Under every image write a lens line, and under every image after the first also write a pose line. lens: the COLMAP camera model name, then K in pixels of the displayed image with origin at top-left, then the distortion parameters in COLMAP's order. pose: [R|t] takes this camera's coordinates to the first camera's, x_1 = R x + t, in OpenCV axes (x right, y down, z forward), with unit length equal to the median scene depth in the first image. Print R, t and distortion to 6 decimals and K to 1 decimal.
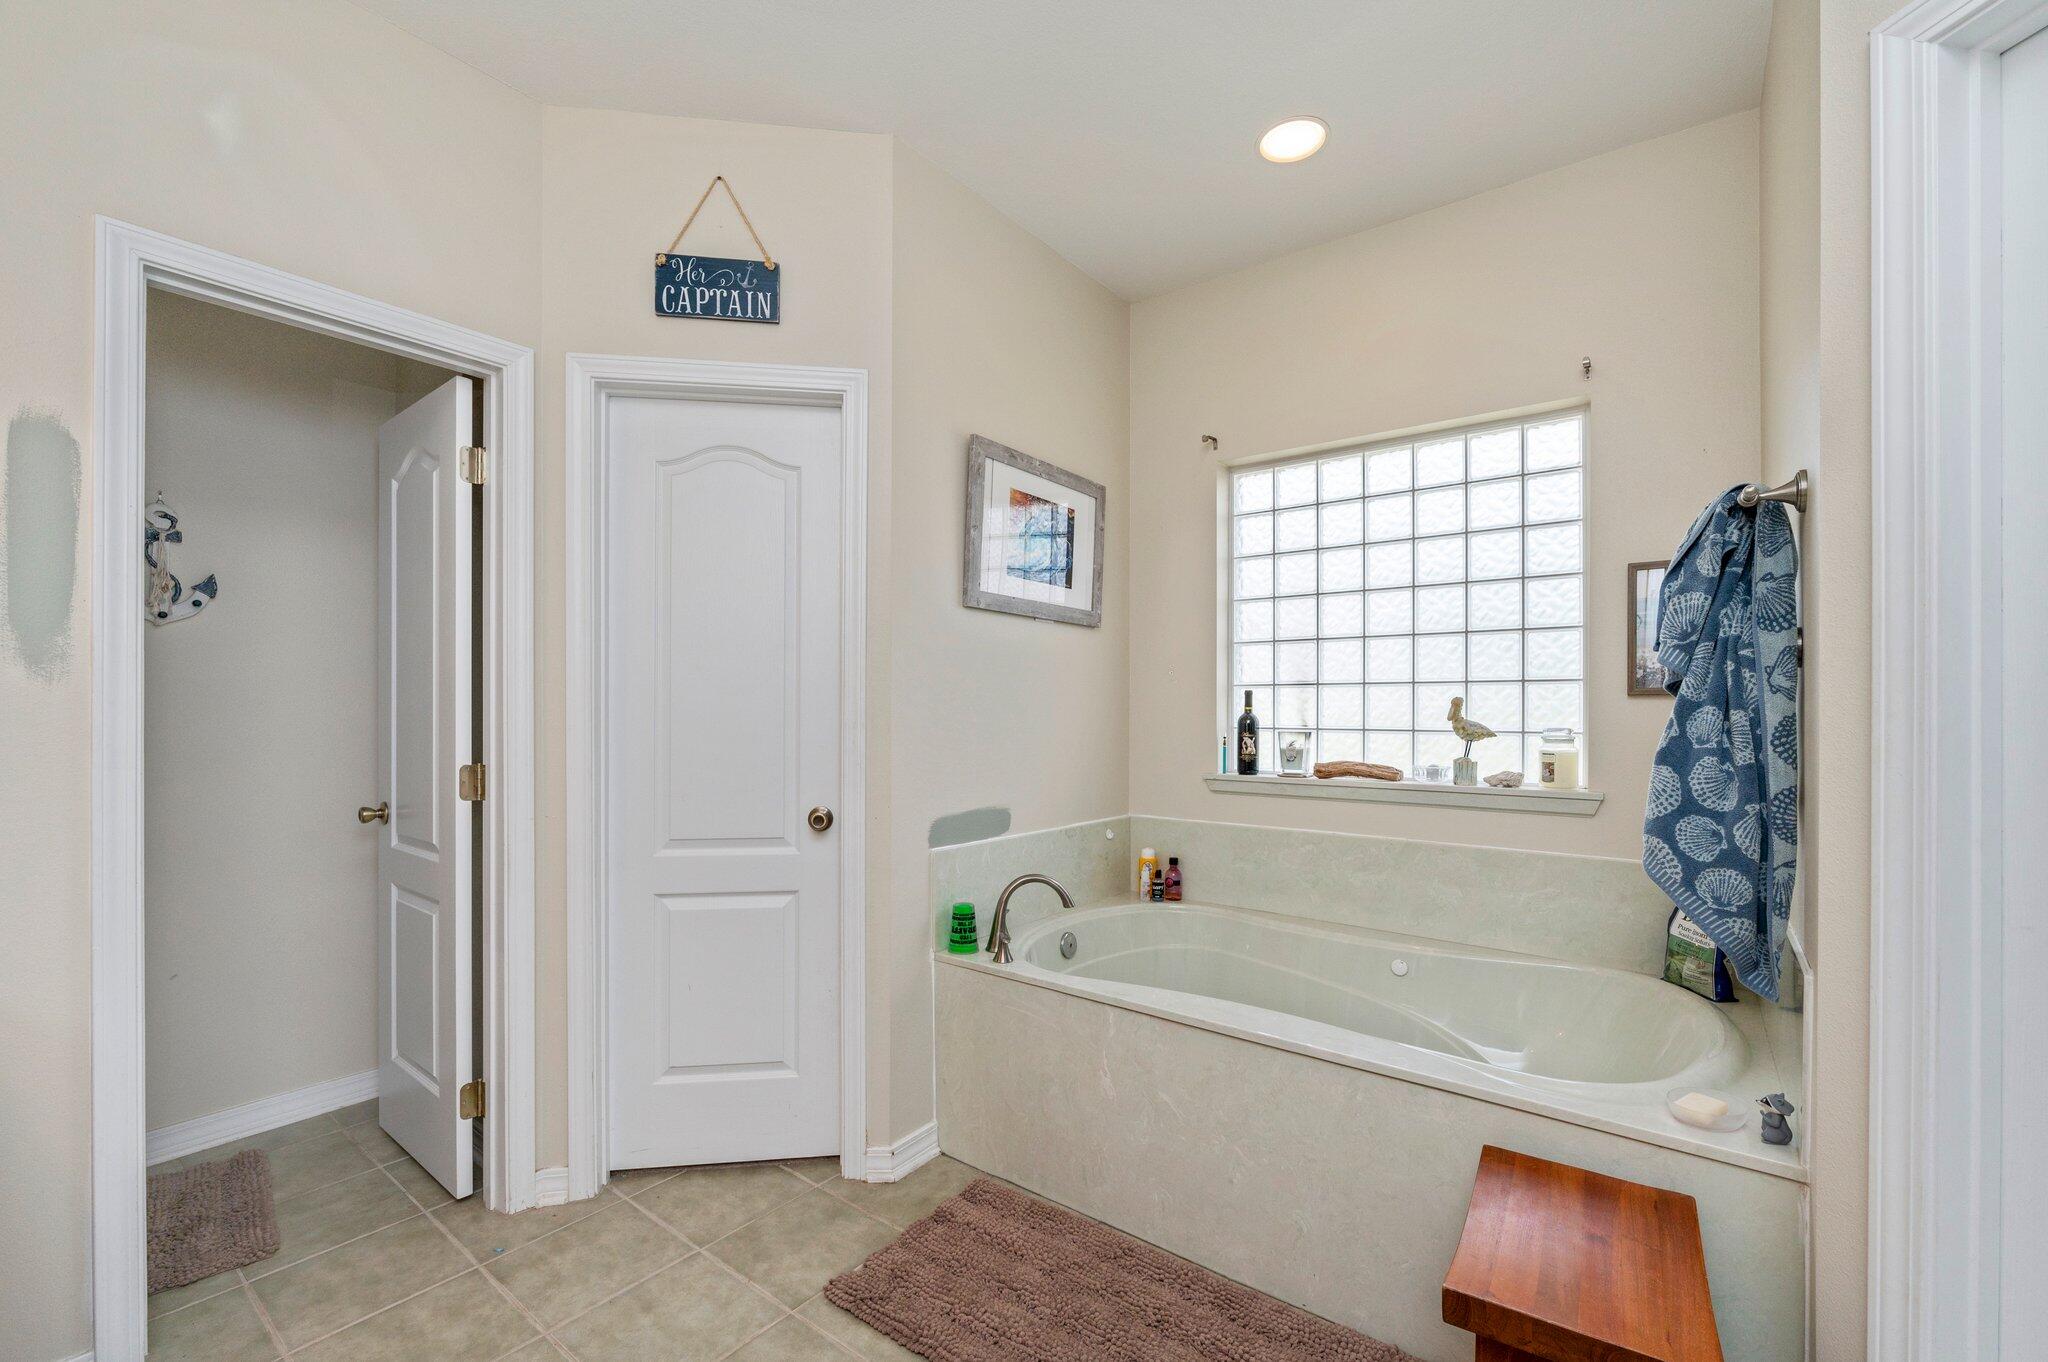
lens RADIAL K [[823.1, 0, 1042.2], [0, 823.1, 704.7], [0, 0, 1]] dist [-0.001899, -0.001510]
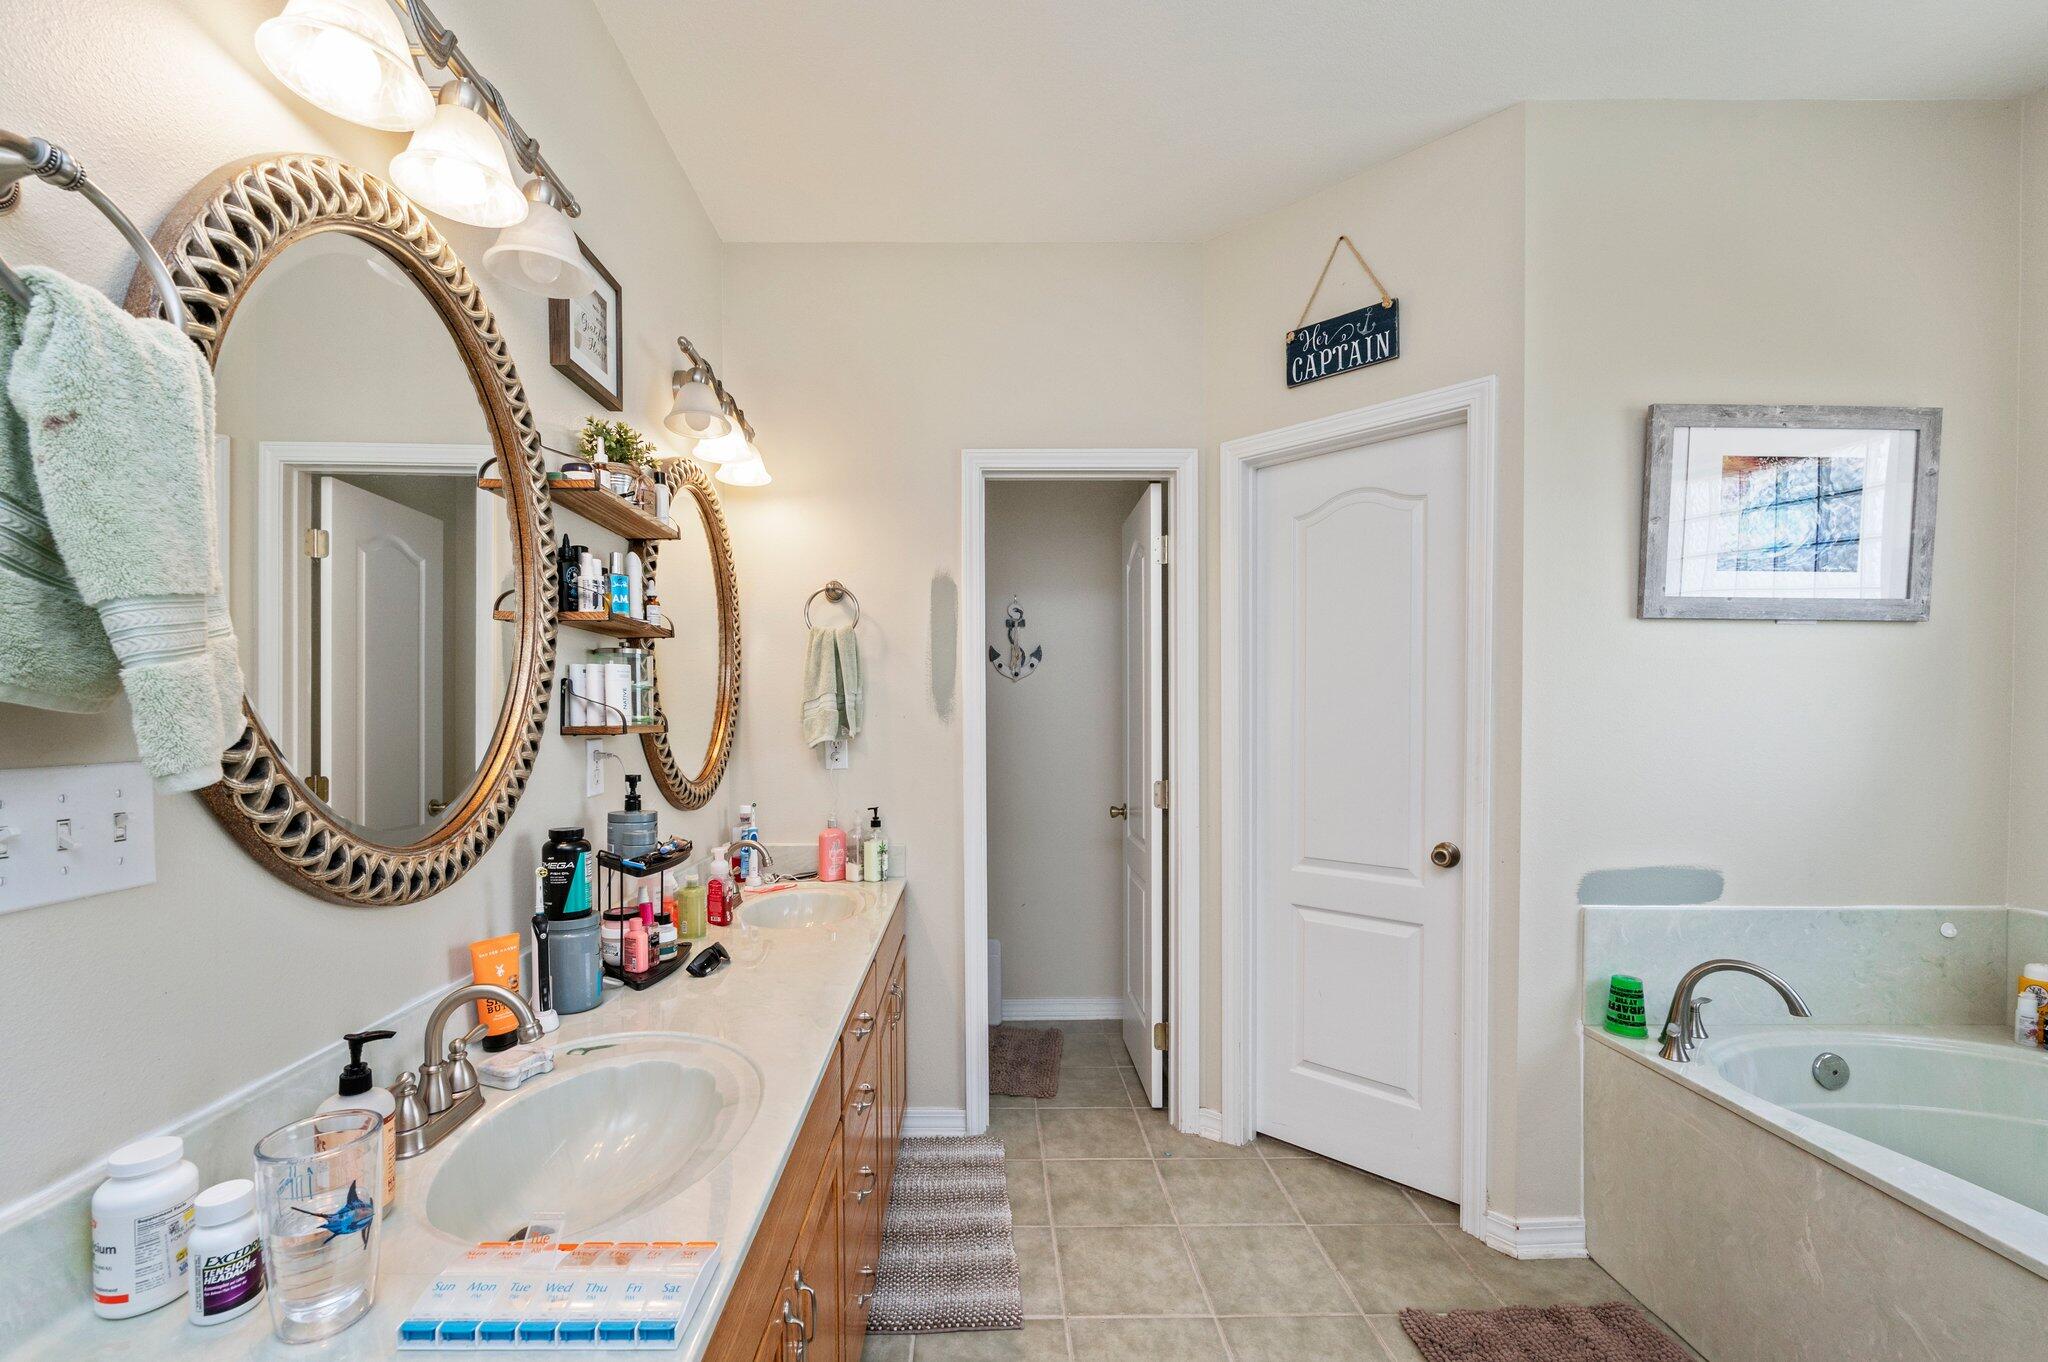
lens RADIAL K [[839.3, 0, 1008.7], [0, 839.3, 733.7], [0, 0, 1]] dist [-0.004022, 0.000056]
pose [[0.623579, 0.009489, -0.781703, 0.184516], [0.008393, 0.999787, 0.018832, -0.027949], [0.781715, -0.018304, 0.623367, -0.016426]]
